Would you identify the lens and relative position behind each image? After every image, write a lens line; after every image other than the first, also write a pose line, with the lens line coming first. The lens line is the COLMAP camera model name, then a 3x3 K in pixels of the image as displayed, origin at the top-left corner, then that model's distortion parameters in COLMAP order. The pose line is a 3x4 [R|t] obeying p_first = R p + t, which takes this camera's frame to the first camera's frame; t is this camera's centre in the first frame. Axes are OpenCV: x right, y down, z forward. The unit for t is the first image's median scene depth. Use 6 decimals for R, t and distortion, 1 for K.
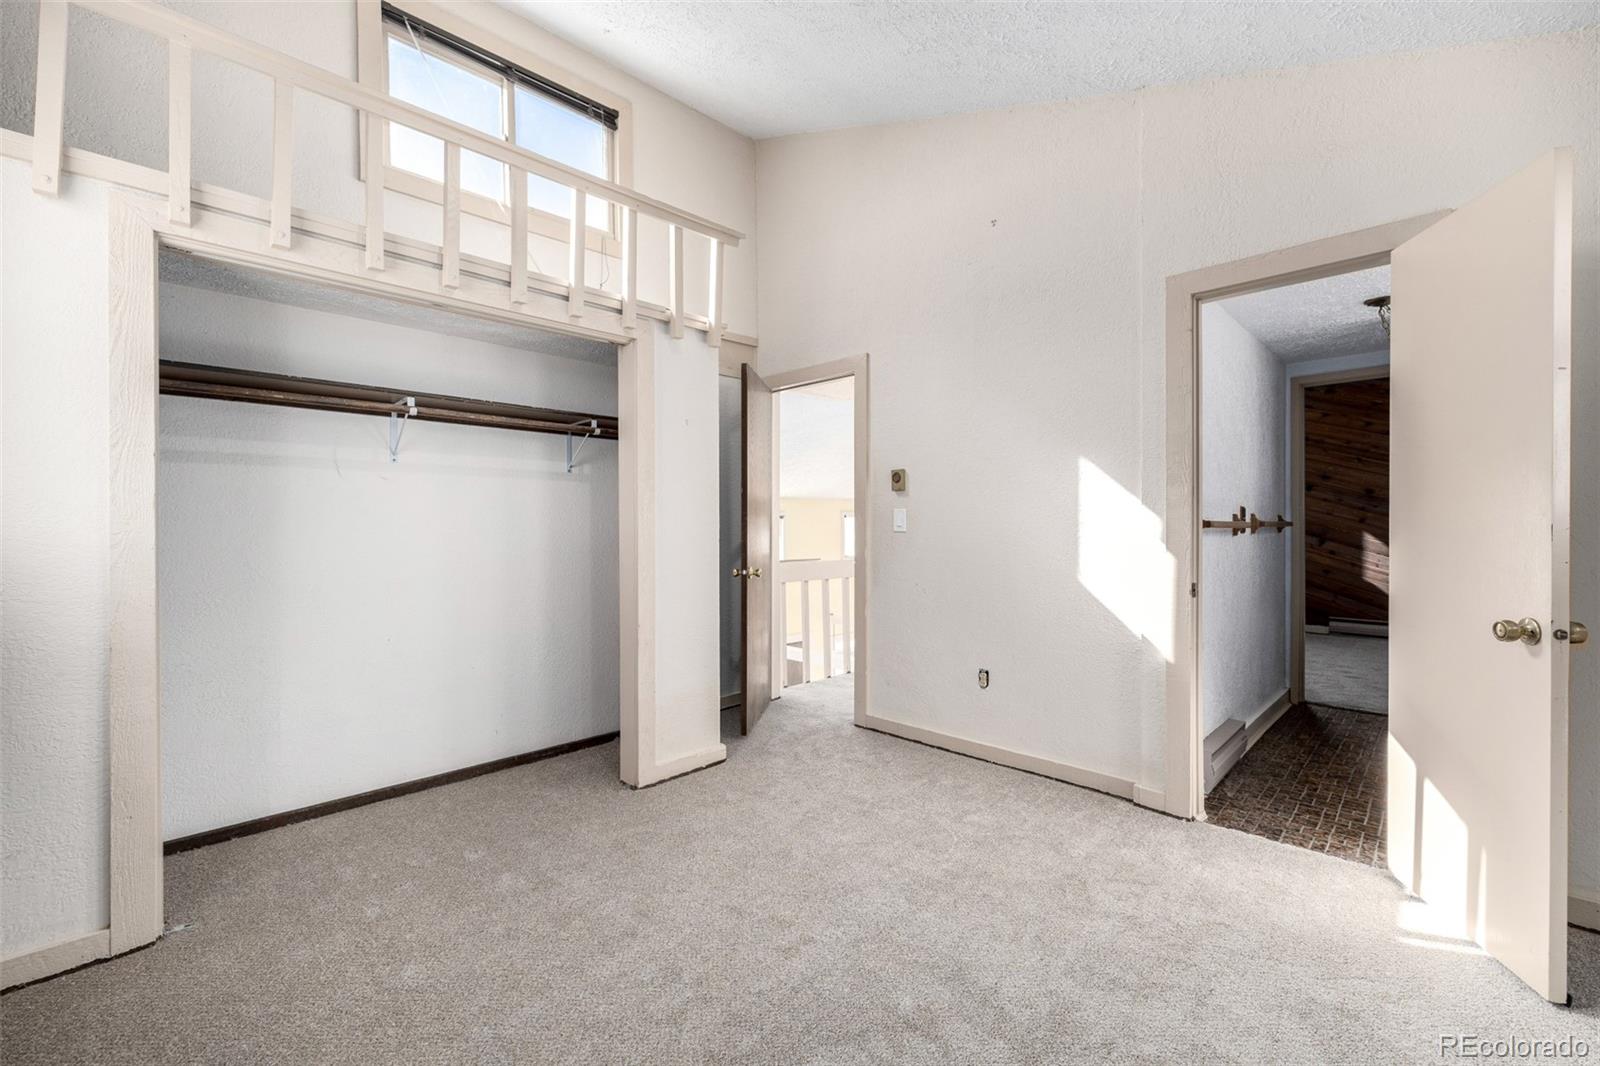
lens RADIAL K [[664.8, 0, 800.0], [0, 664.8, 533.0], [0, 0, 1]] dist [-0.000576, 0.000058]
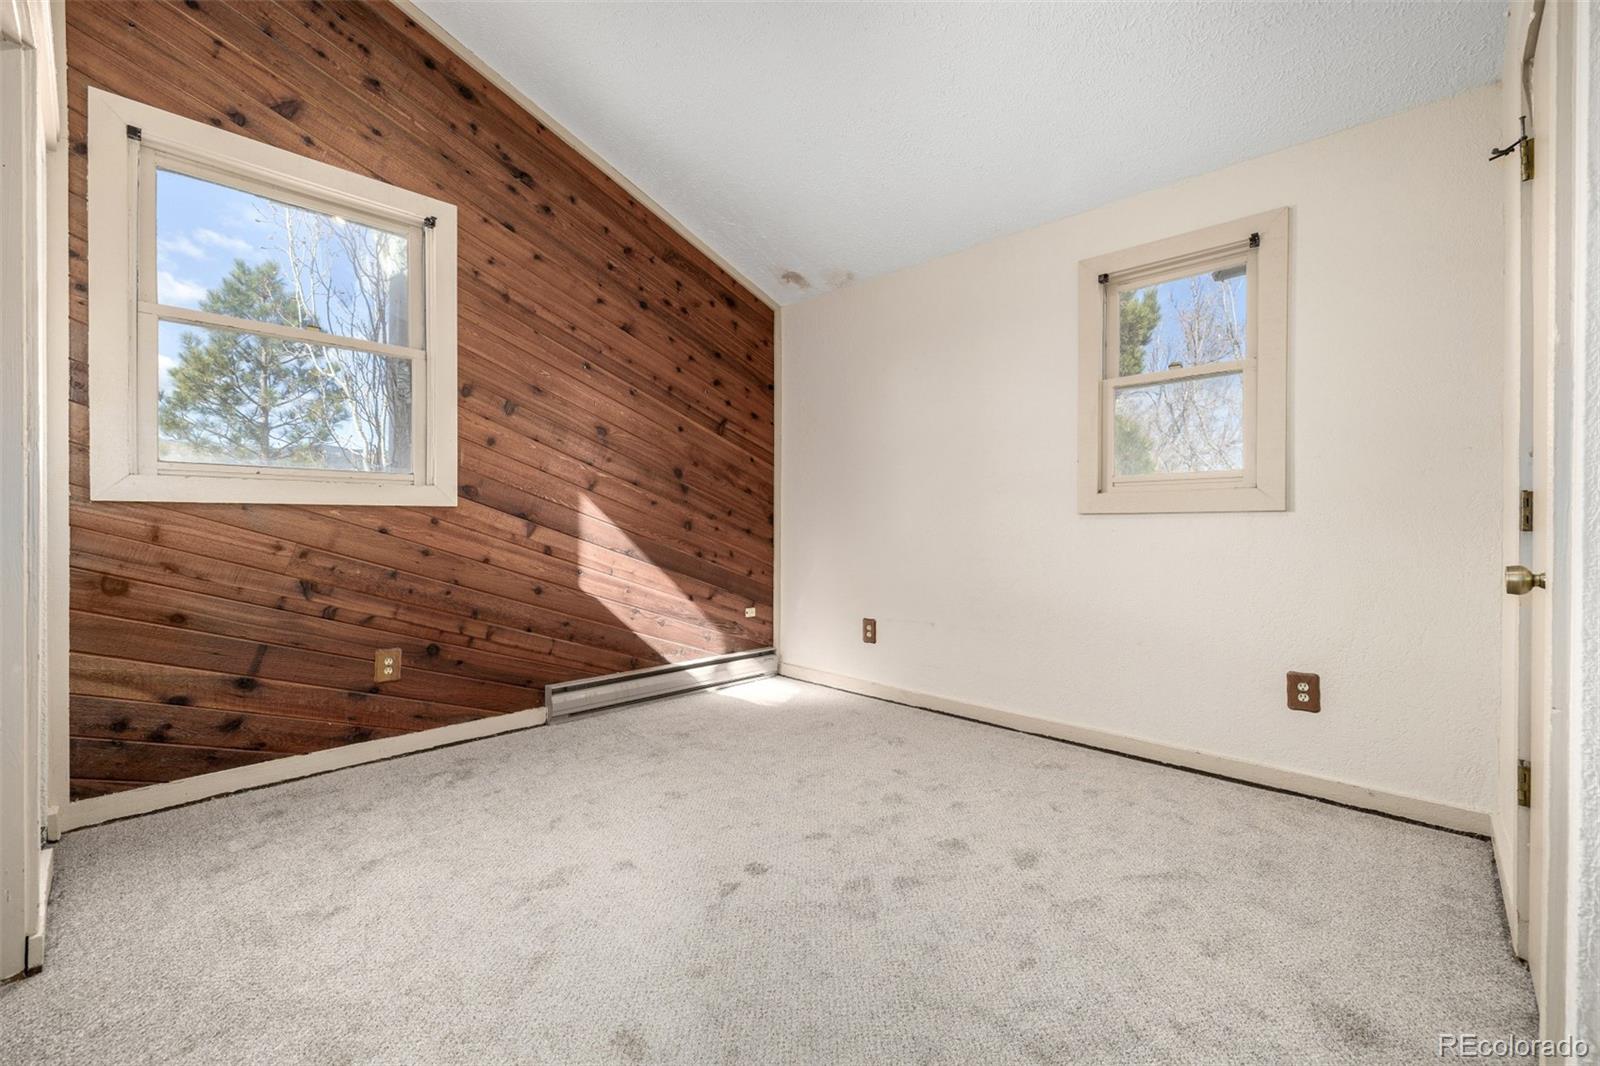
lens RADIAL K [[664.8, 0, 800.0], [0, 664.8, 533.0], [0, 0, 1]] dist [-0.000576, 0.000058]
pose [[-0.031894, -0.003962, 0.999483, 0.317444], [0.006059, 0.999973, 0.004157, 0.016048], [-0.999473, 0.006188, -0.031869, 0.833769]]
